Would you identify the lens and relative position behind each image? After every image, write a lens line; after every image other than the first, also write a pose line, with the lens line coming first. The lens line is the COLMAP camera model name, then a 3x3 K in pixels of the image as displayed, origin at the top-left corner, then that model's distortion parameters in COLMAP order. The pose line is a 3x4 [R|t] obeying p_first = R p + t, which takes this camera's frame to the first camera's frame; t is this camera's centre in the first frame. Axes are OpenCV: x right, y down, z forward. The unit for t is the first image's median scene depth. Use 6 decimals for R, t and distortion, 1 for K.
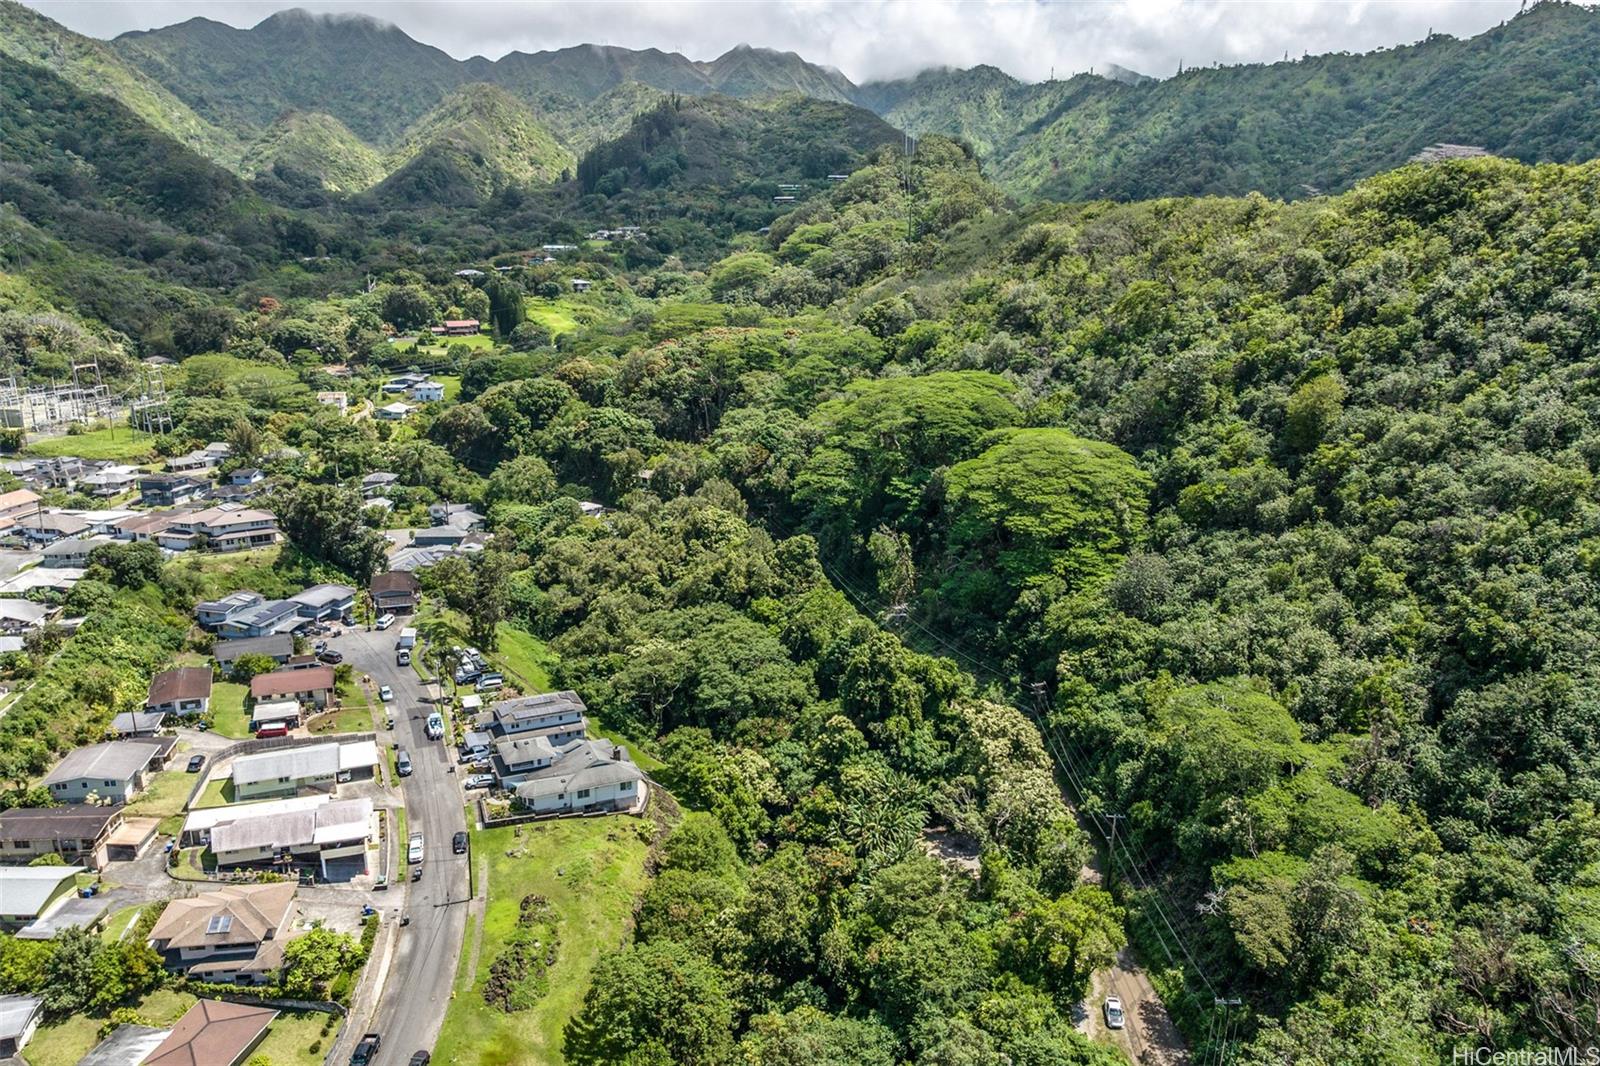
lens RADIAL K [[1098.4, 0, 818.2], [0, 1098.4, 534.5], [0, 0, 1]] dist [-0.049484, 0.020407]
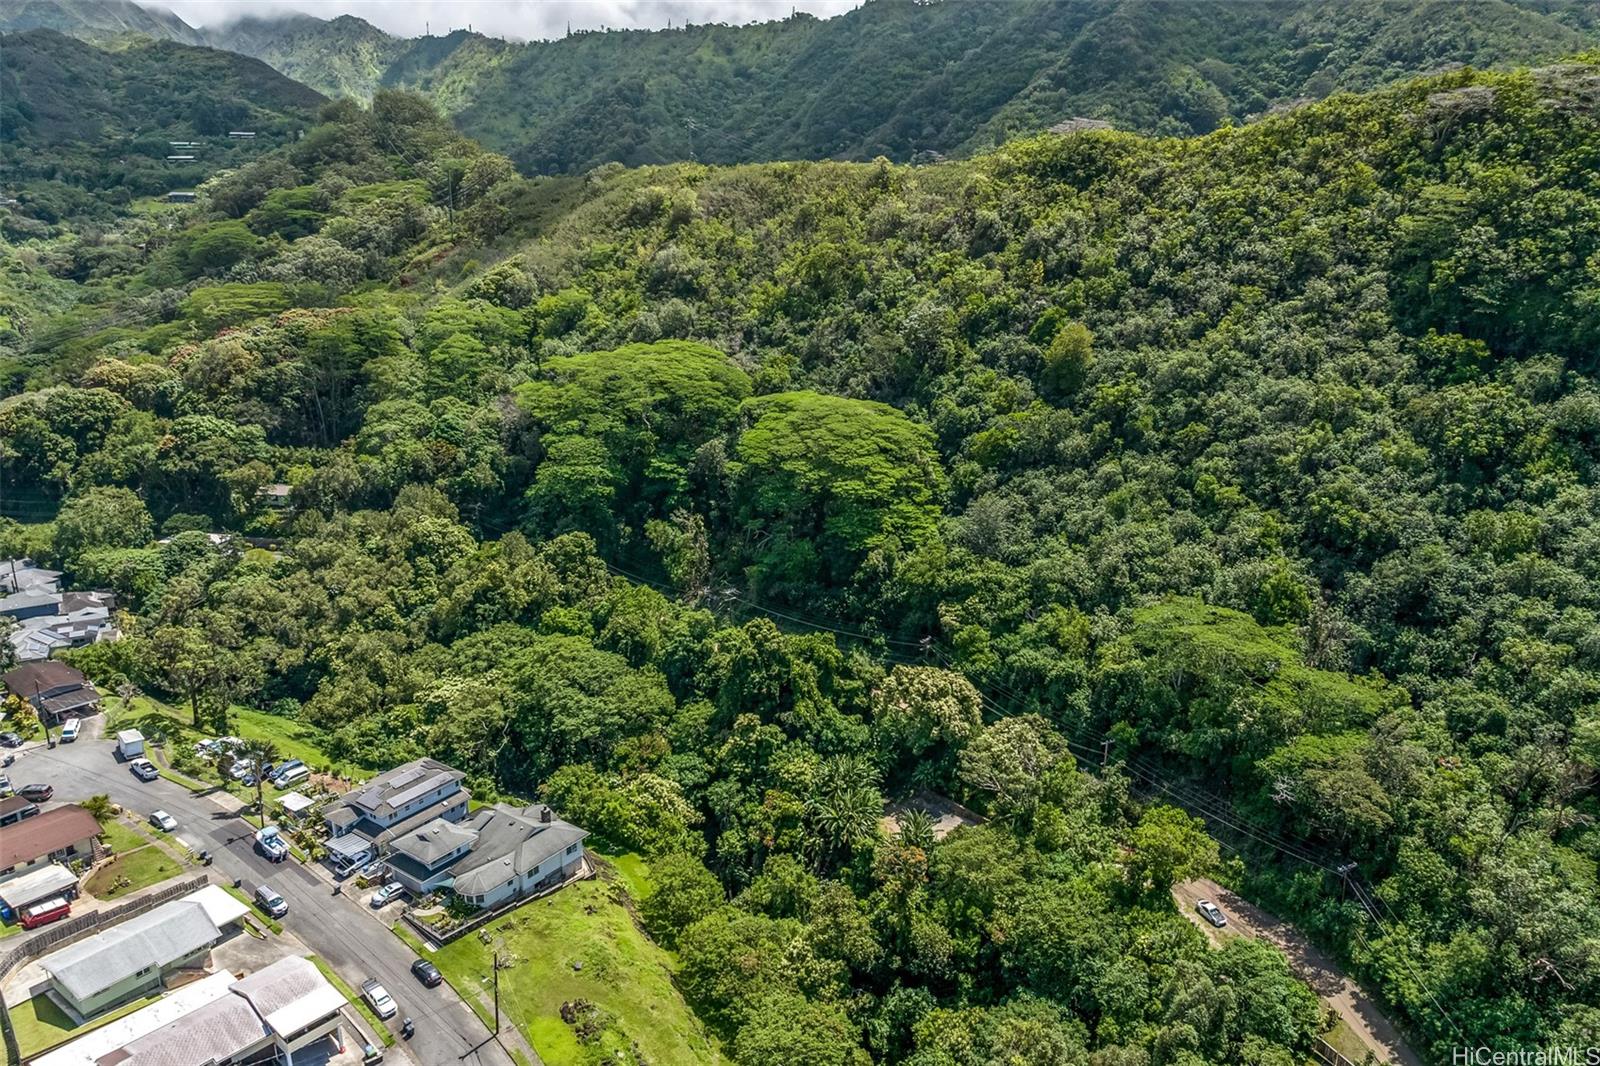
lens RADIAL K [[1103.4, 0, 802.0], [0, 1103.4, 514.8], [0, 0, 1]] dist [-0.038928, 0.000104]
pose [[0.868090, -0.137897, 0.476869, -0.329238], [0.130677, 0.990240, 0.048465, -0.039129], [-0.478897, 0.020243, 0.877637, 0.128737]]
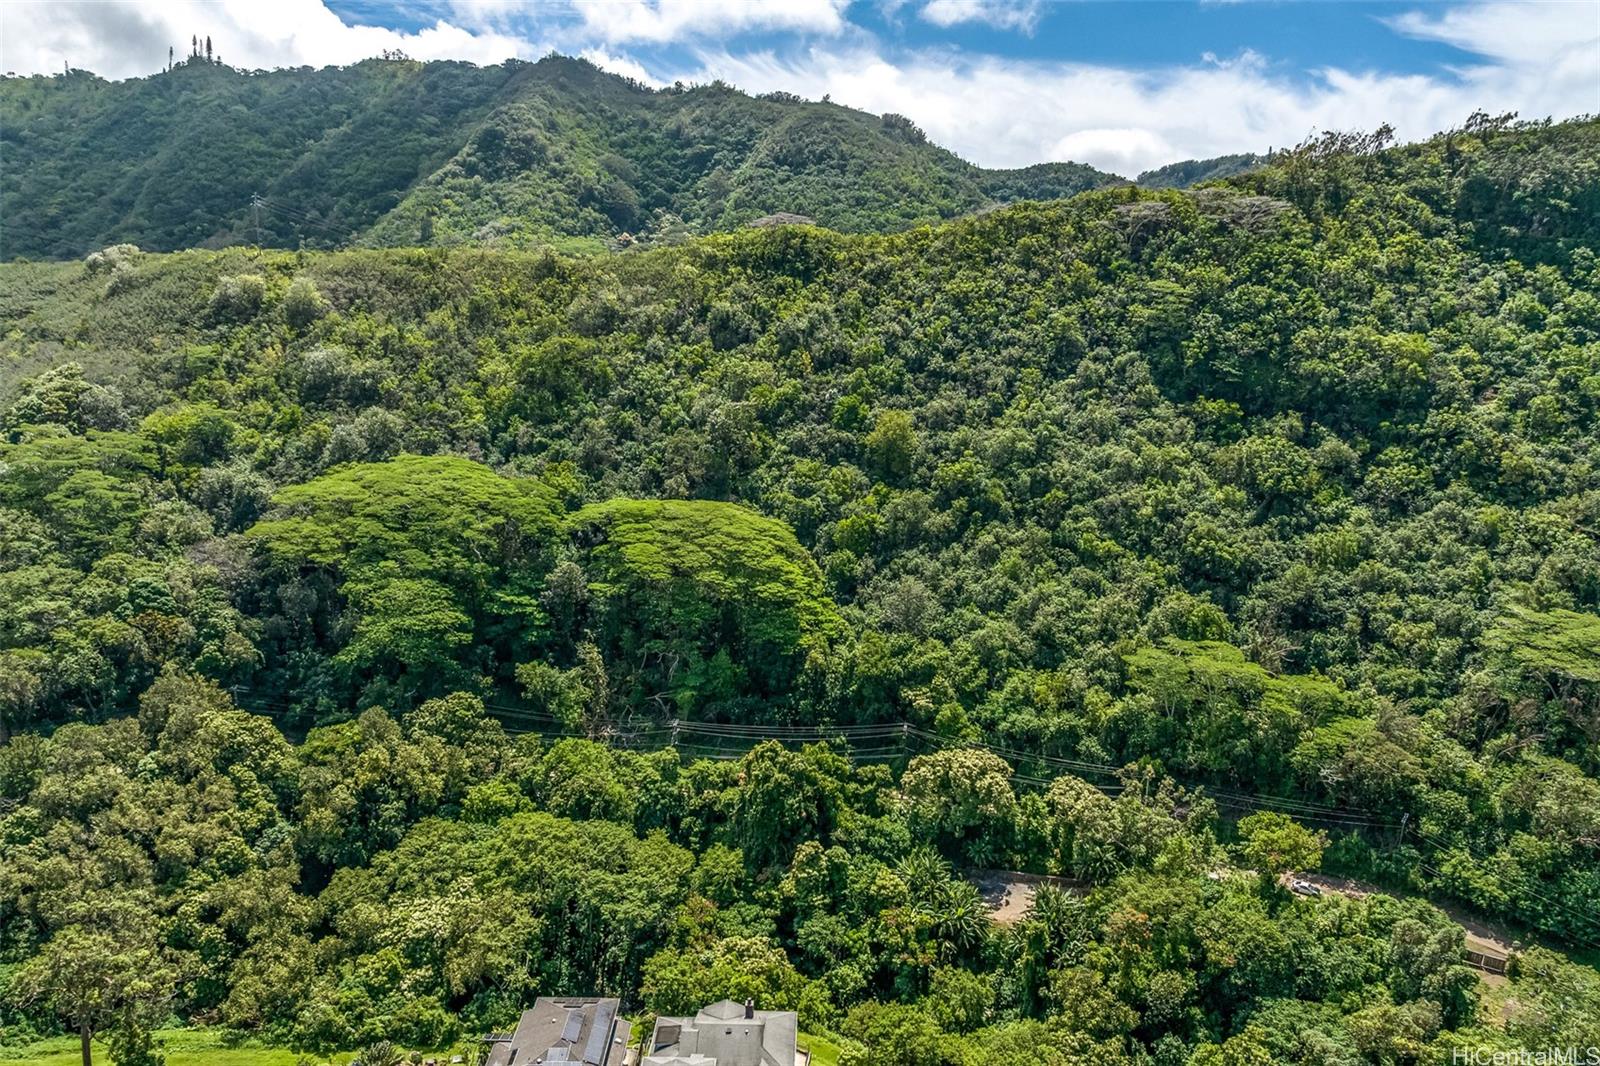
lens RADIAL K [[1112.7, 0, 799.8], [0, 1112.7, 581.7], [0, 0, 1]] dist [-0.032745, -0.002658]
pose [[0.447876, -0.225254, 0.865256, -0.631962], [0.228147, 0.964500, 0.132996, -0.139112], [-0.864497, 0.137840, 0.483368, 0.490361]]
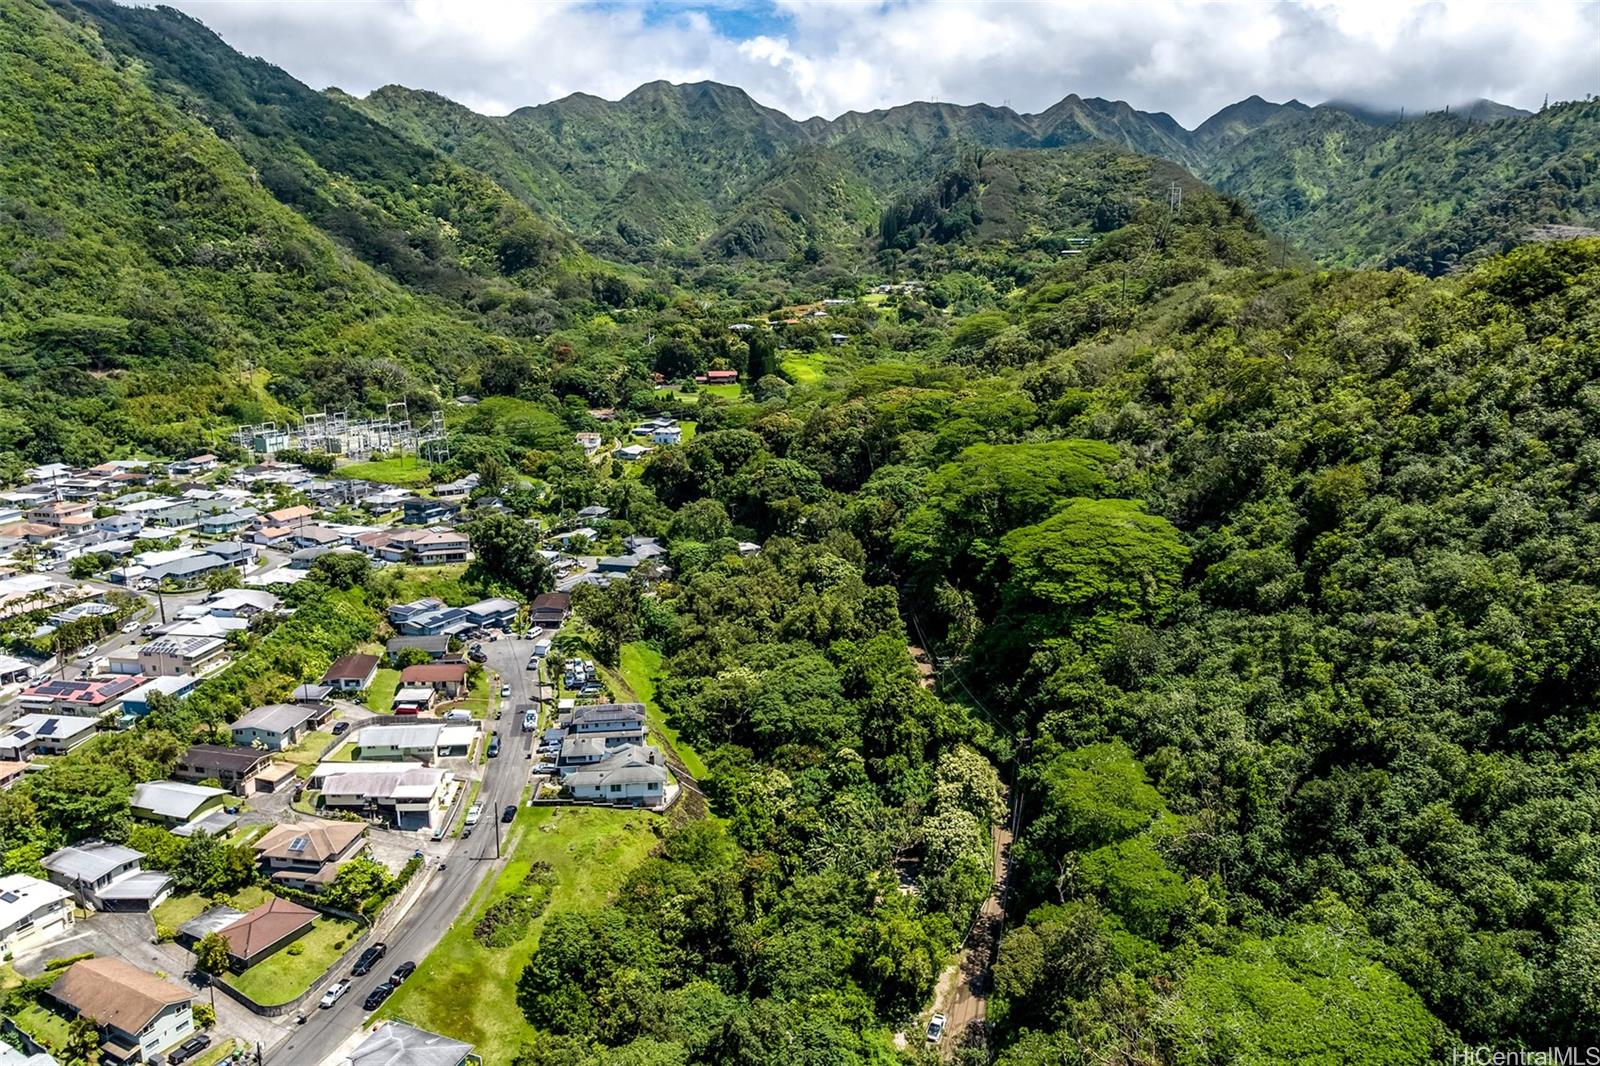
lens RADIAL K [[1094.5, 0, 830.0], [0, 1094.5, 523.4], [0, 0, 1]] dist [-0.036096, -0.003031]
pose [[0.961063, 0.056077, -0.270581, 0.260410], [-0.069403, 0.996789, -0.039930, -0.016098], [0.267473, 0.057155, 0.961869, -0.082084]]
